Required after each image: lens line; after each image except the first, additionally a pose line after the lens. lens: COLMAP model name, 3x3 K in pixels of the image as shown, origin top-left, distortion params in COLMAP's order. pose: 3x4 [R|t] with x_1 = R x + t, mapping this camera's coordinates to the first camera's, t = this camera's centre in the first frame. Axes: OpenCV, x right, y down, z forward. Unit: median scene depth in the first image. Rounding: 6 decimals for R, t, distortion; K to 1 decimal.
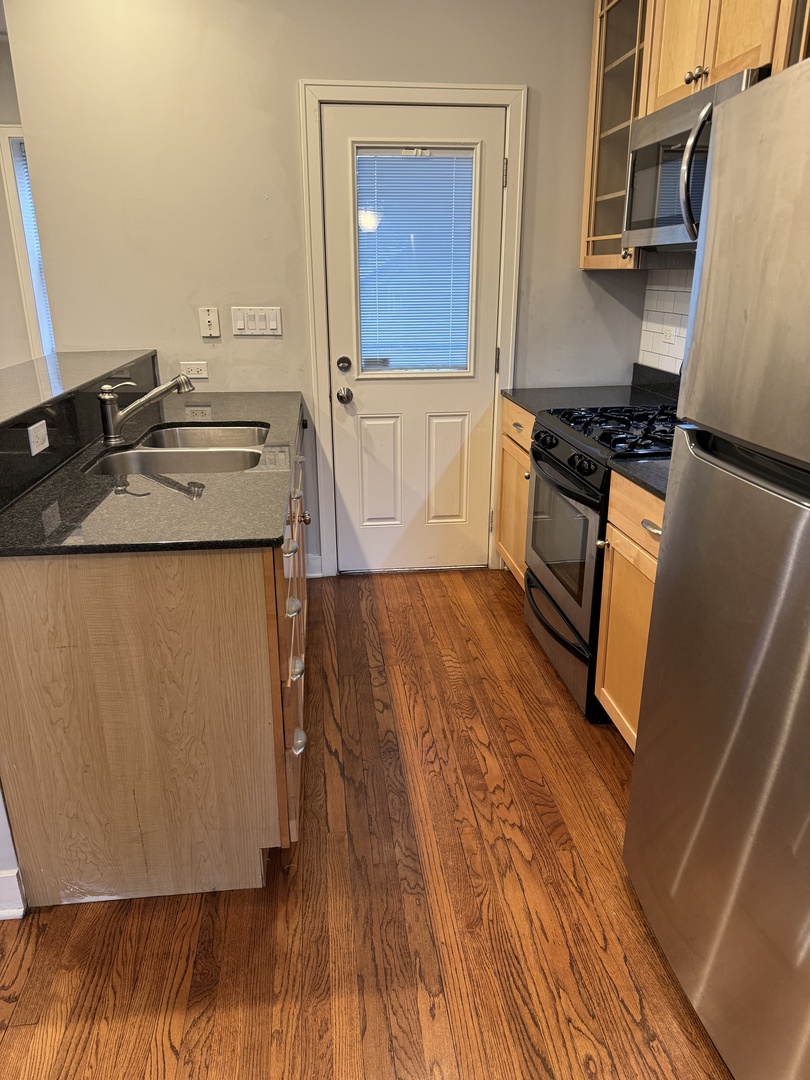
lens RADIAL K [[750.9, 0, 405.0], [0, 750.9, 540.0], [0, 0, 1]] dist [0.085645, -0.091360]
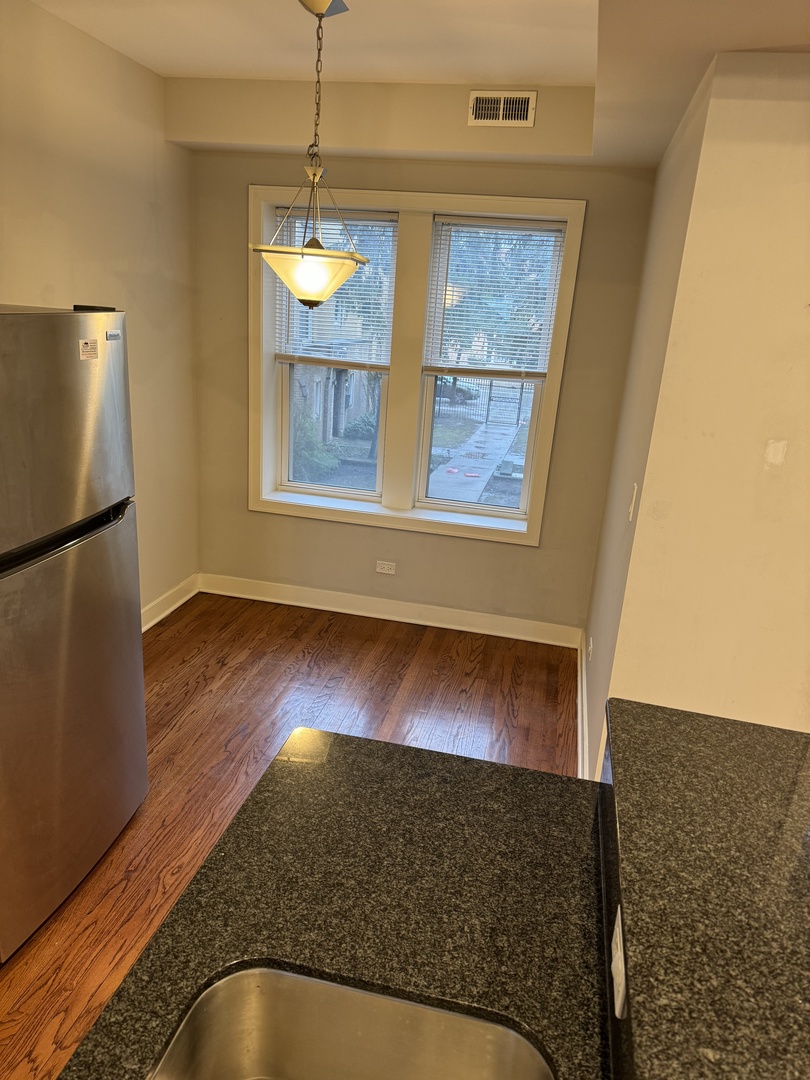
lens RADIAL K [[750.9, 0, 405.0], [0, 750.9, 540.0], [0, 0, 1]] dist [0.085645, -0.091360]
pose [[-0.944411, -0.160319, 0.287030, -0.510282], [0.041129, 0.808576, 0.586953, -0.740516], [-0.326185, 0.566130, -0.757034, 1.442113]]
